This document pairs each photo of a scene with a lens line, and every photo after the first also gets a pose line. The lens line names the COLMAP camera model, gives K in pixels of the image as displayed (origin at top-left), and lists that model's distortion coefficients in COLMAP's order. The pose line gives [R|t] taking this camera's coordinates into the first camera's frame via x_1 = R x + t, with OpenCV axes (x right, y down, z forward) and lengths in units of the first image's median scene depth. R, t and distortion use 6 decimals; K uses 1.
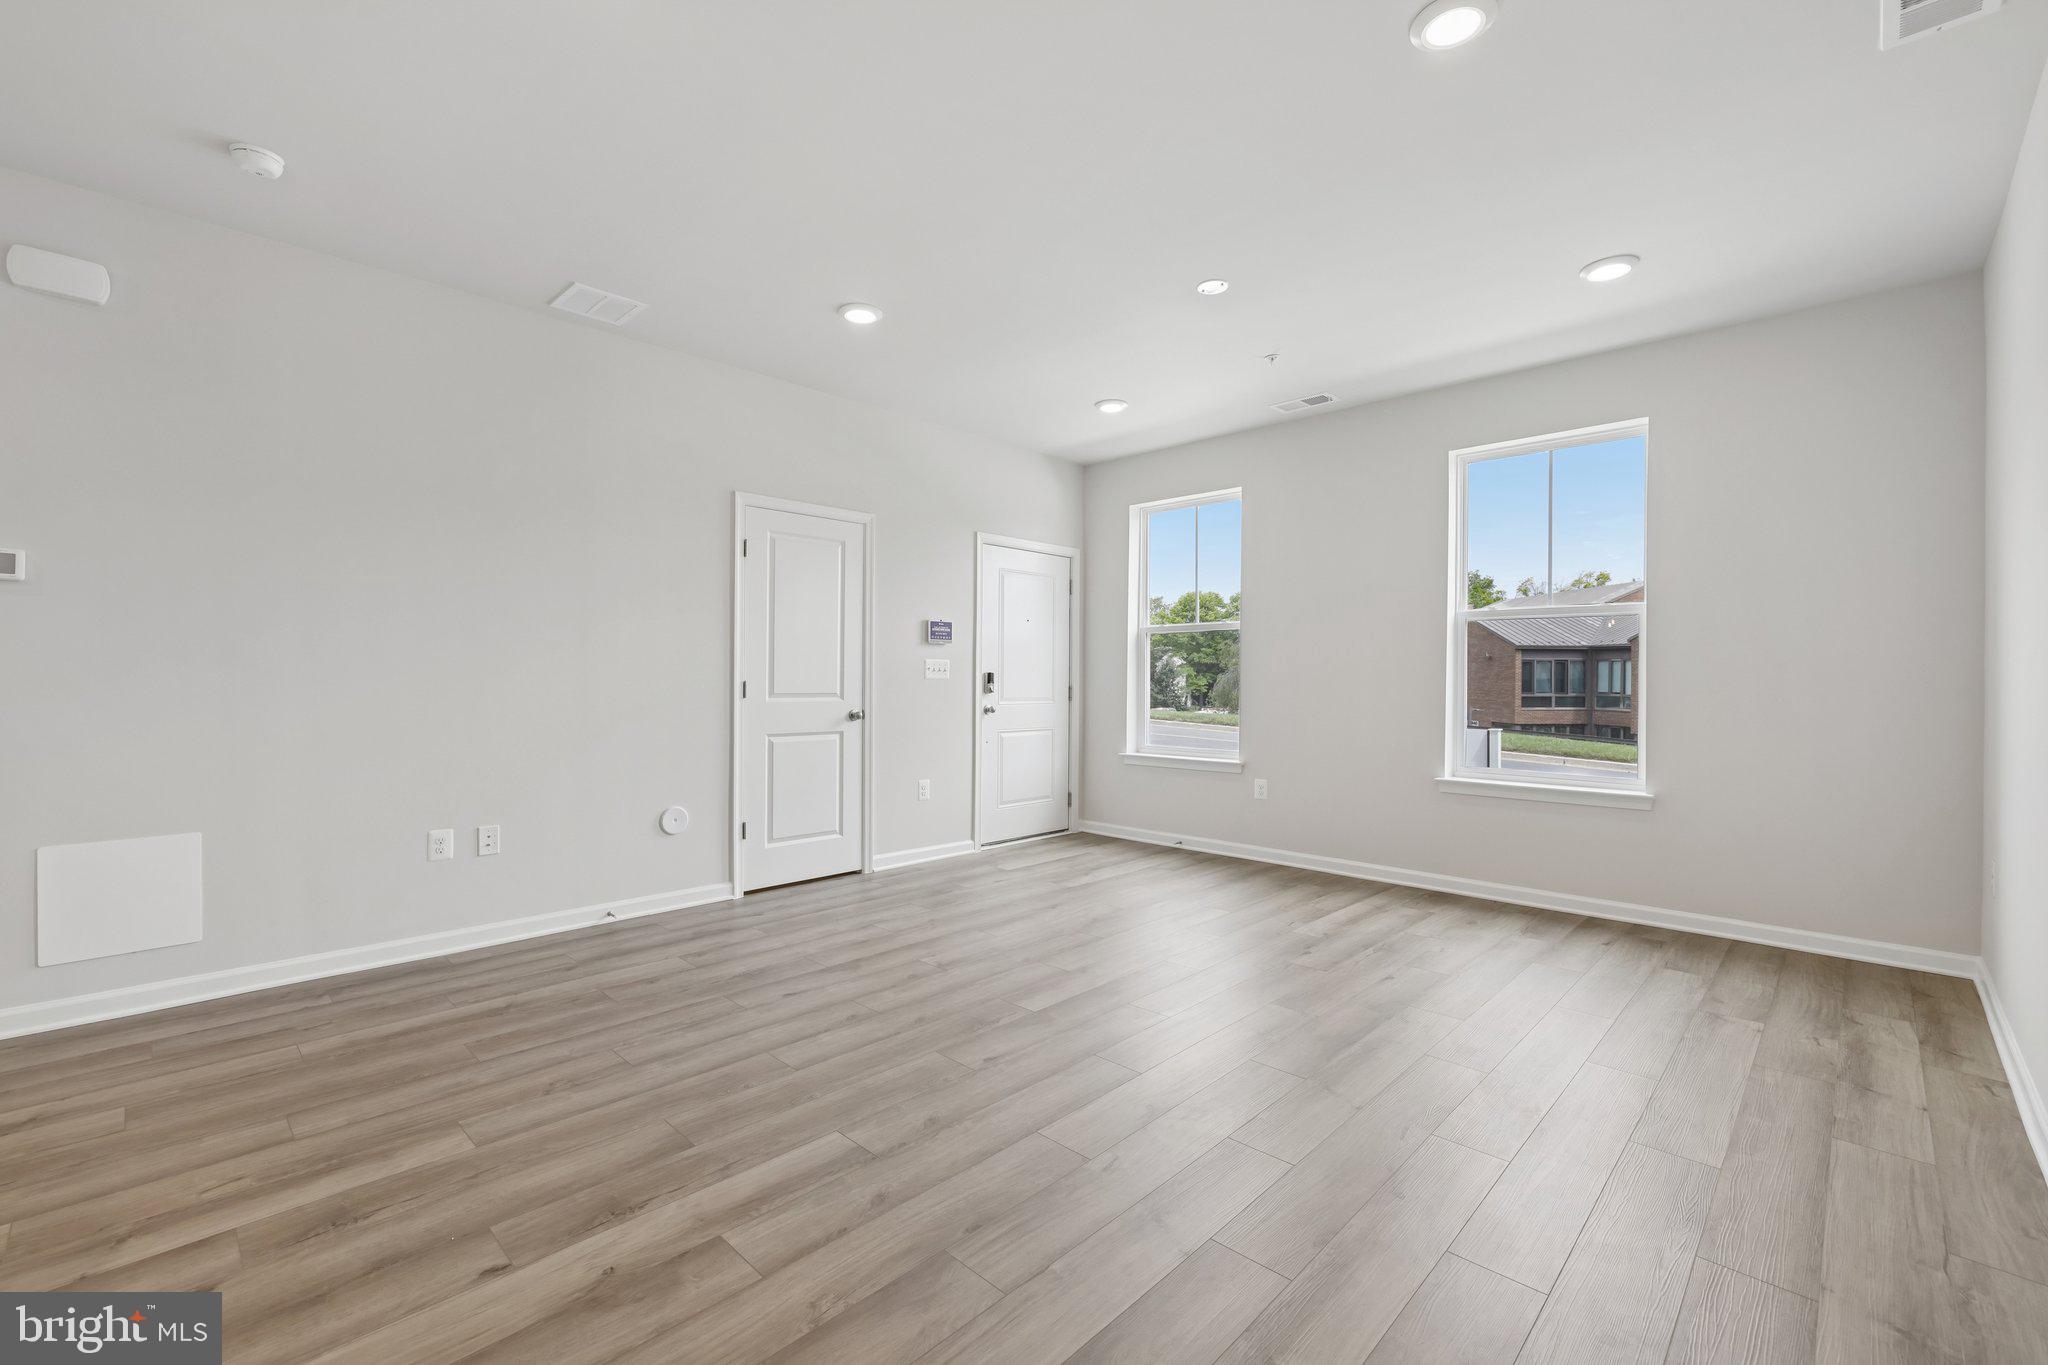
lens RADIAL K [[864.9, 0, 1017.4], [0, 864.9, 679.1], [0, 0, 1]] dist [-0.001404, 0.000860]
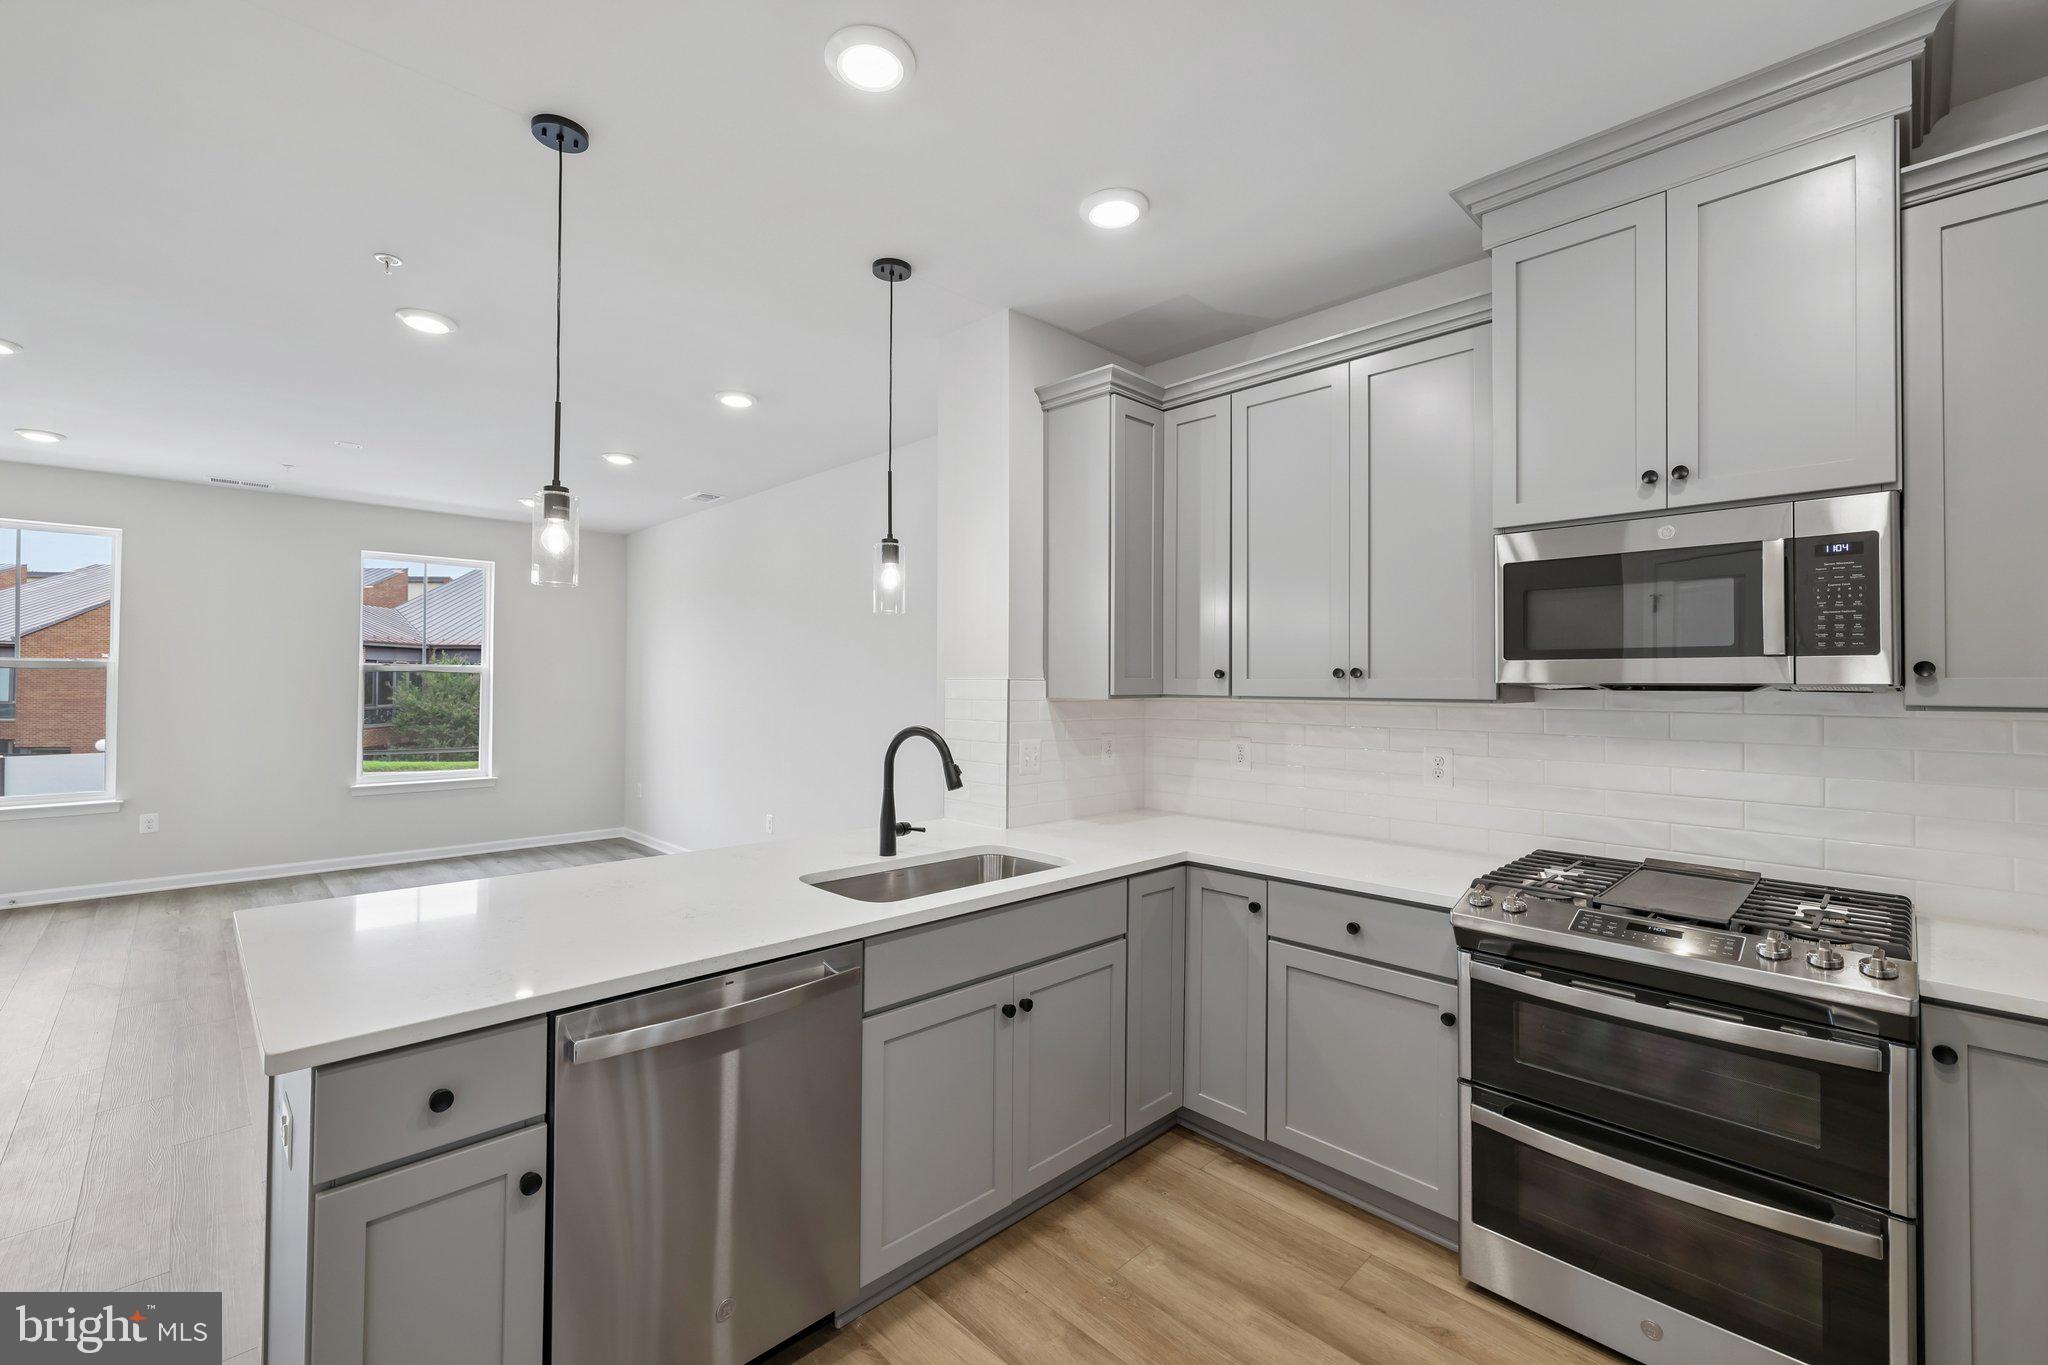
lens RADIAL K [[864.9, 0, 1001.5], [0, 864.9, 676.7], [0, 0, 1]] dist [-0.001404, 0.000860]
pose [[0.036730, 0.002683, 0.999322, -0.889465], [-0.003253, 0.999991, -0.002565, -0.062630], [-0.999320, -0.003156, 0.036738, -0.084564]]
